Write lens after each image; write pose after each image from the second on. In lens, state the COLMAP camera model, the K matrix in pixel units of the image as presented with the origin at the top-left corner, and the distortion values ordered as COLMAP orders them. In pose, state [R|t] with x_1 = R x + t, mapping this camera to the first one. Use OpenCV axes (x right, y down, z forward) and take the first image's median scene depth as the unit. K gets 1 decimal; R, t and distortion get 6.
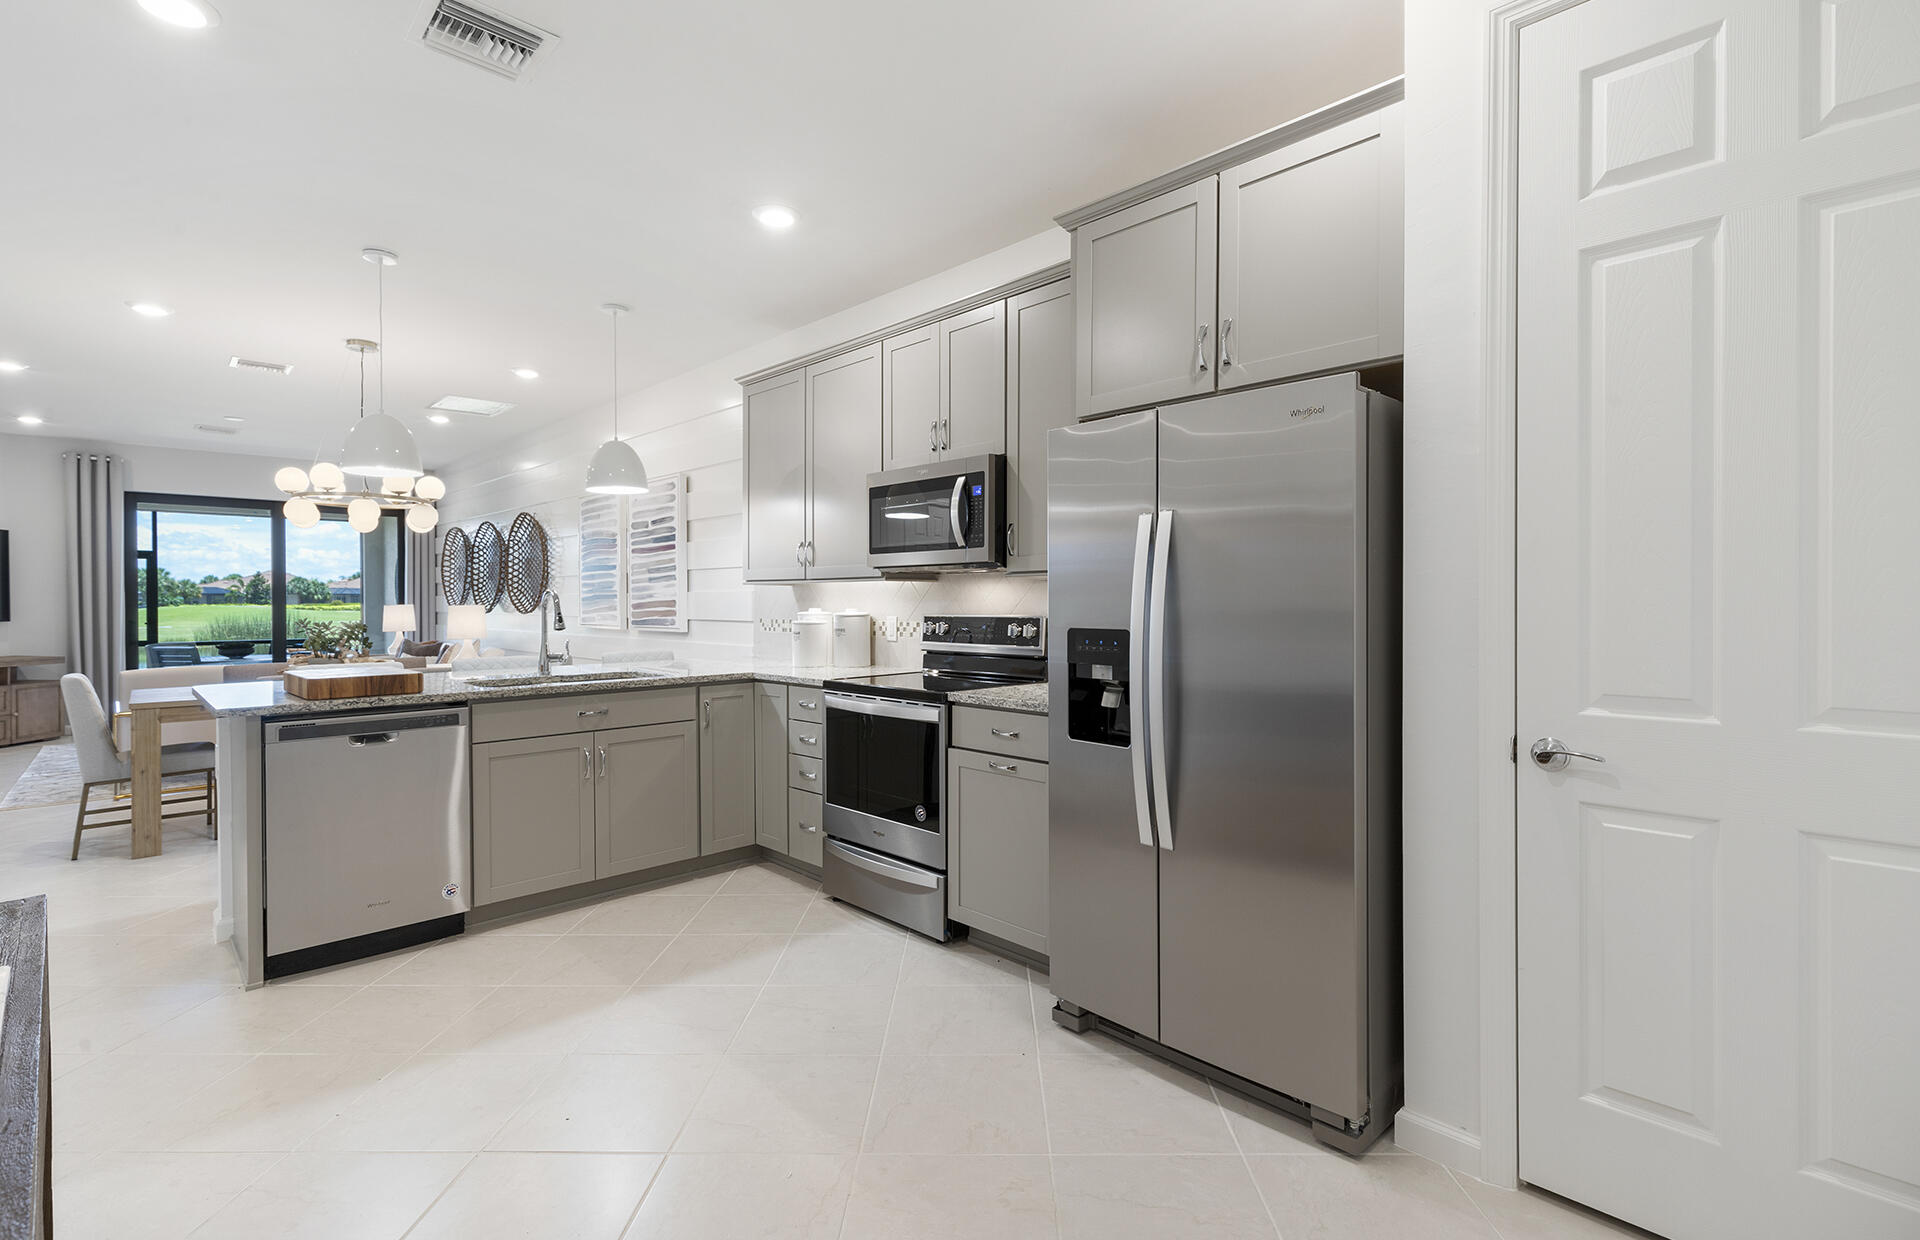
lens RADIAL K [[885.9, 0, 960.0], [0, 885.9, 608.9], [0, 0, 1]] dist [0.004666, 0.000108]
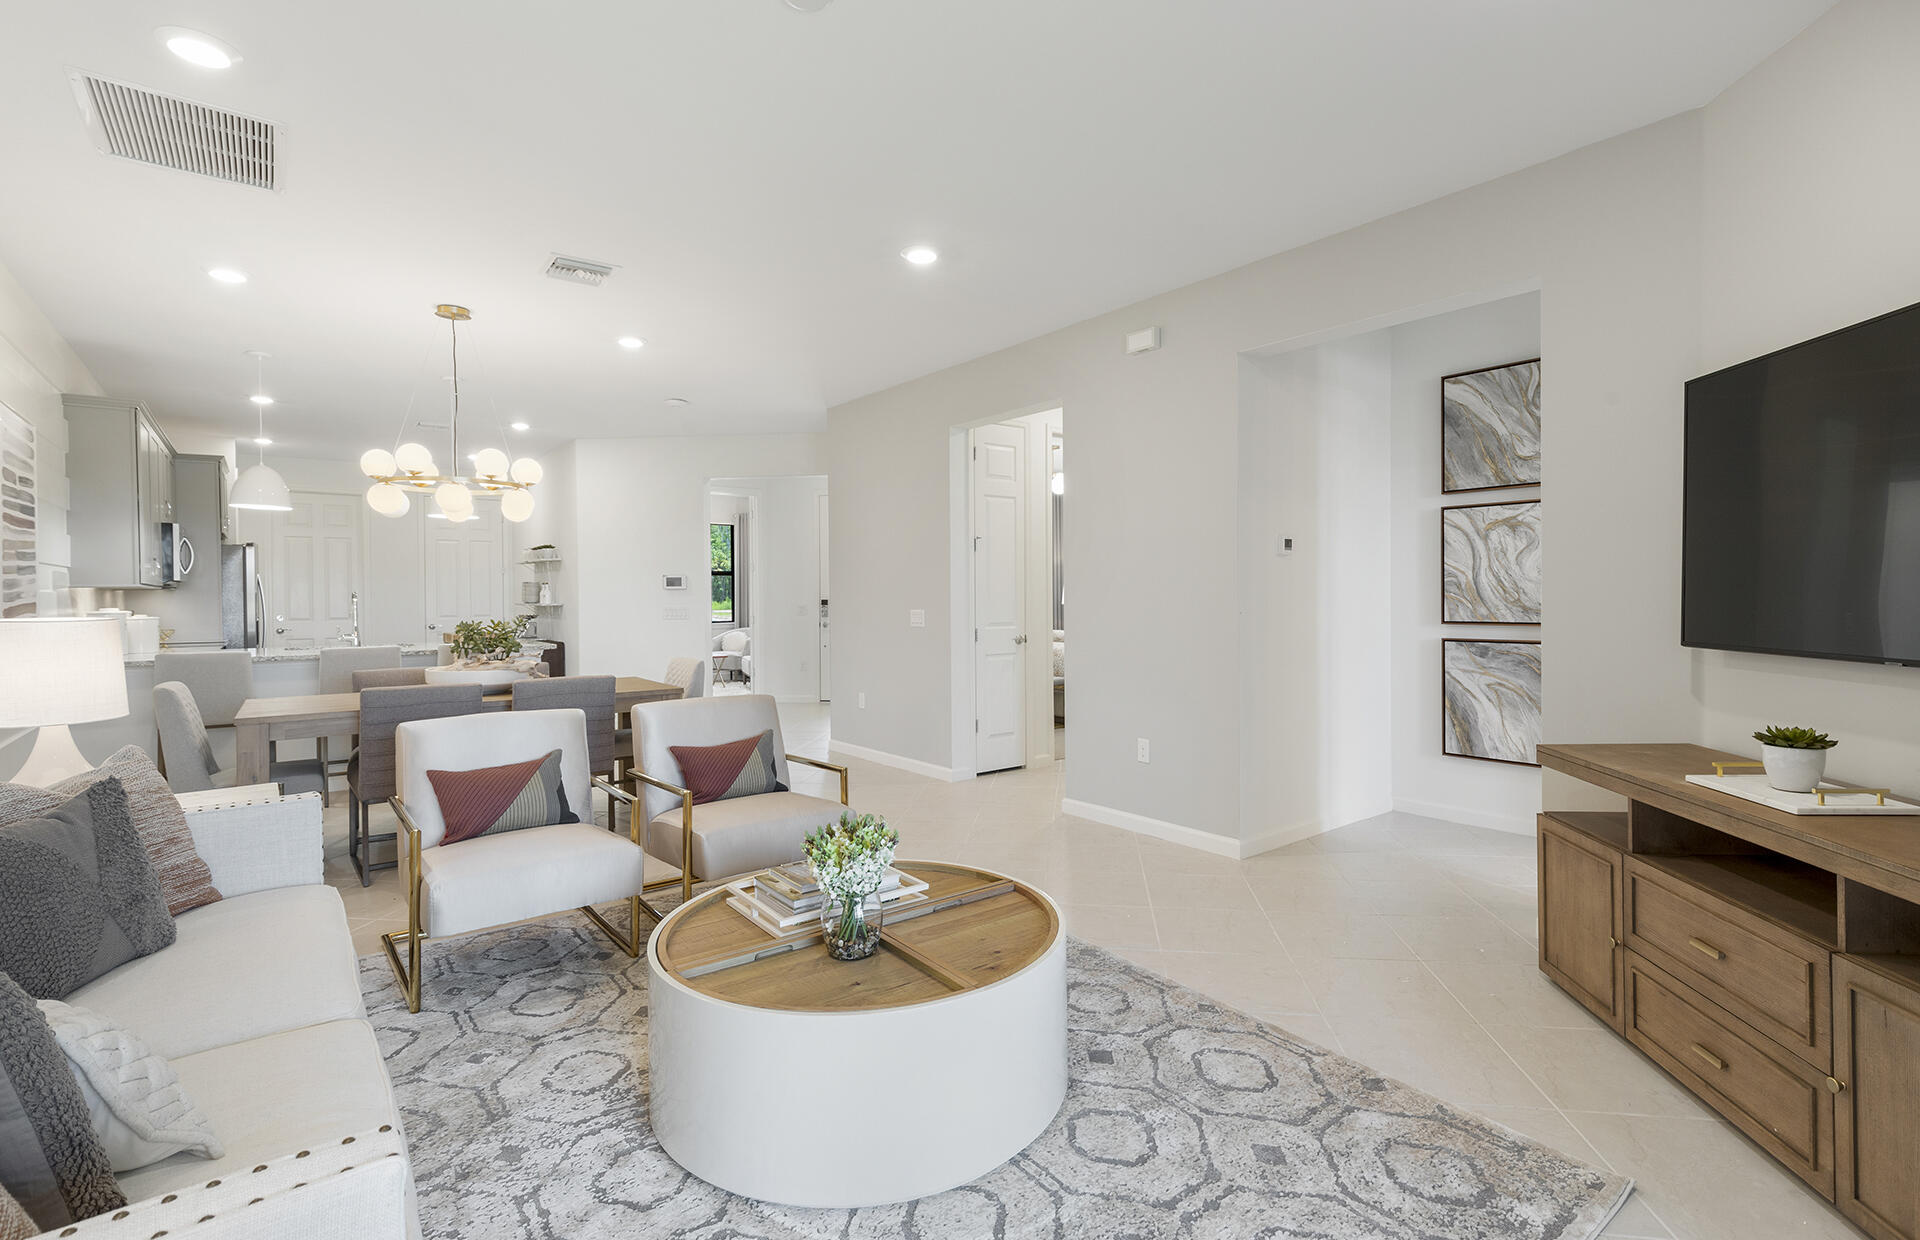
lens RADIAL K [[885.9, 0, 956.5], [0, 885.9, 602.1], [0, 0, 1]] dist [0.004666, 0.000108]
pose [[-0.993124, 0.010464, 0.116596, -1.474163], [0.012775, 0.999736, 0.019099, -0.020606], [-0.116365, 0.020457, -0.992996, 2.128828]]
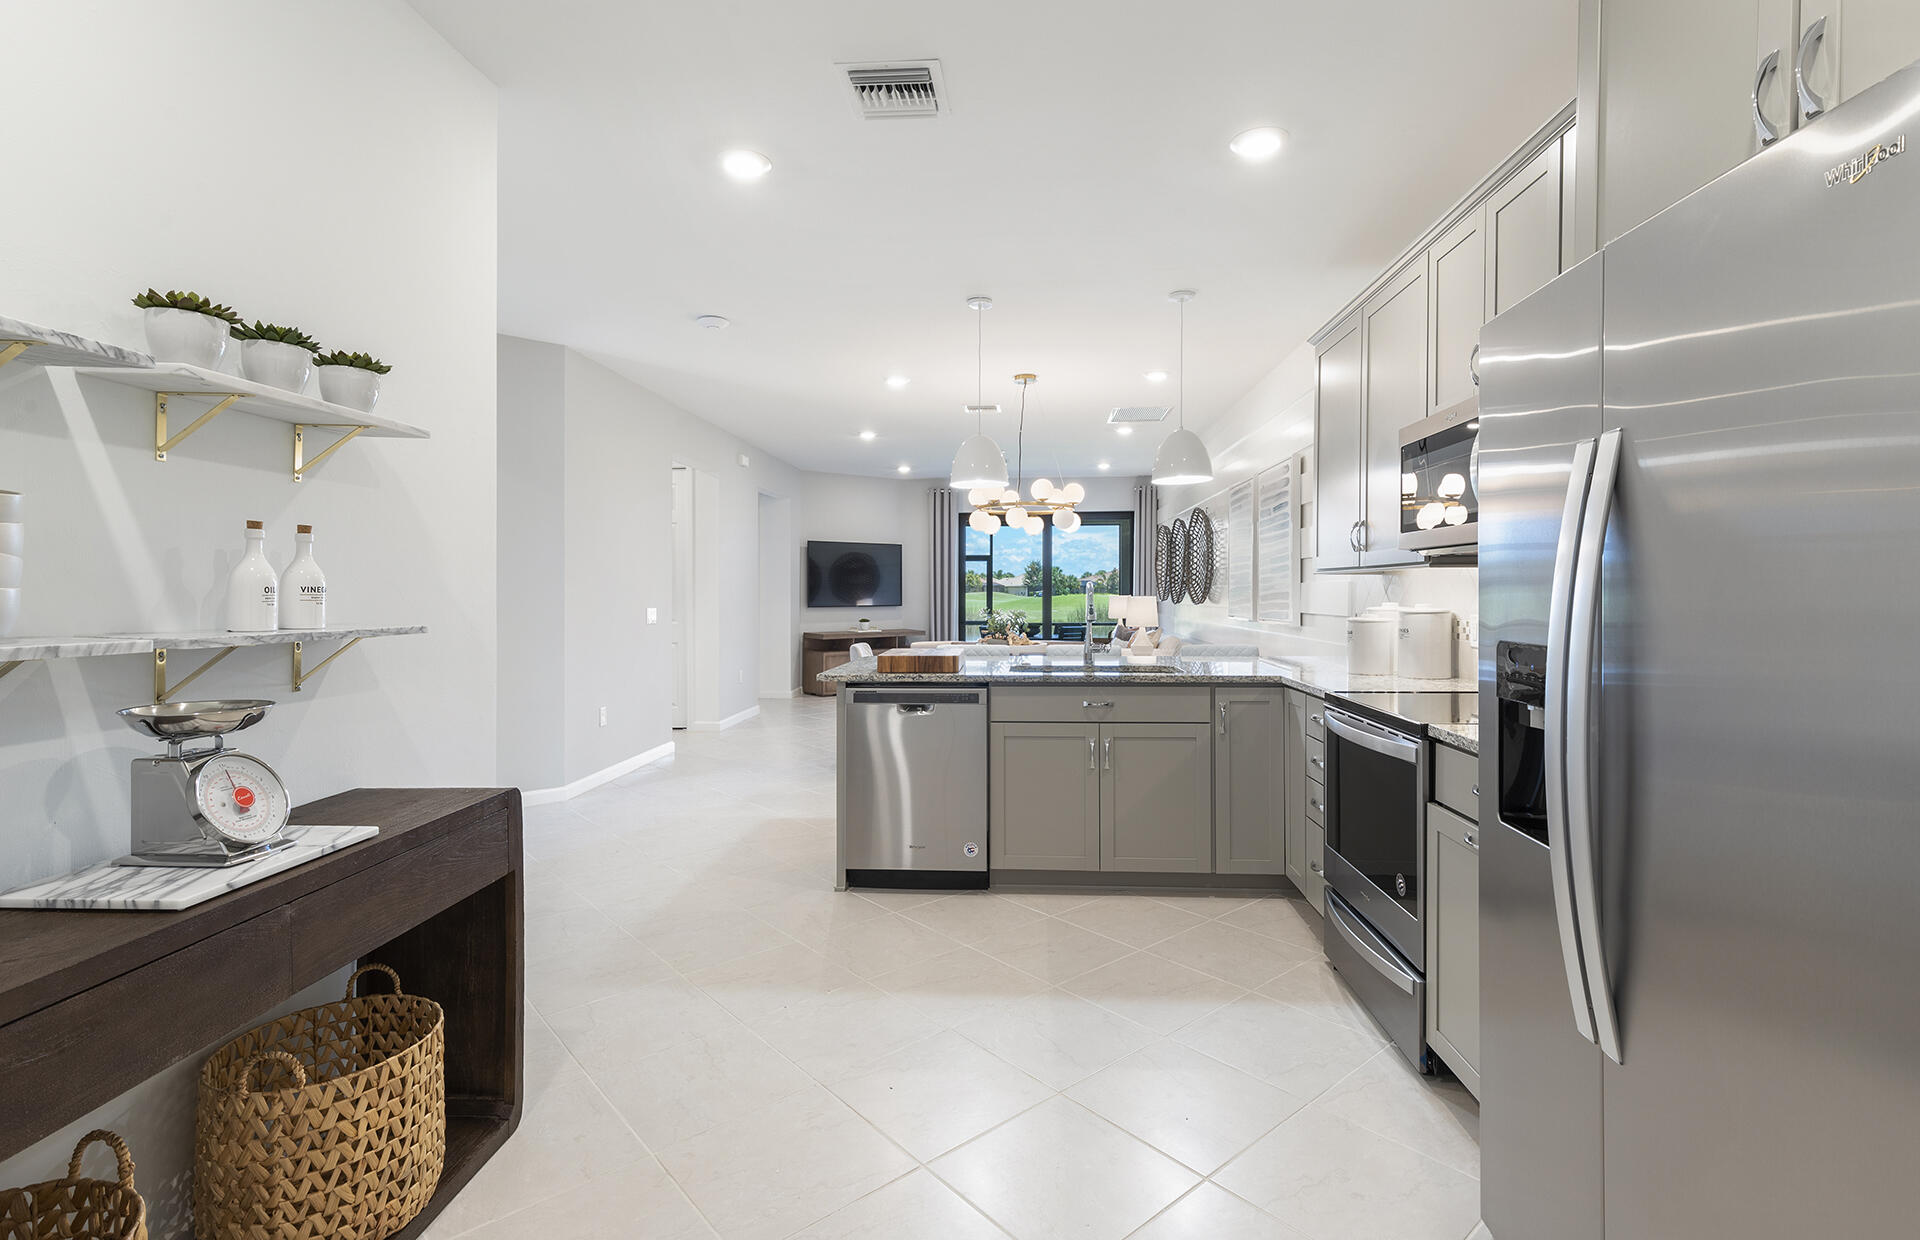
lens RADIAL K [[885.9, 0, 964.0], [0, 885.9, 595.0], [0, 0, 1]] dist [0.004666, 0.000108]
pose [[0.661076, 0.003364, -0.750312, 0.195728], [-0.006987, 0.999974, -0.001673, -0.003725], [0.750287, 0.006348, 0.661082, 0.178160]]
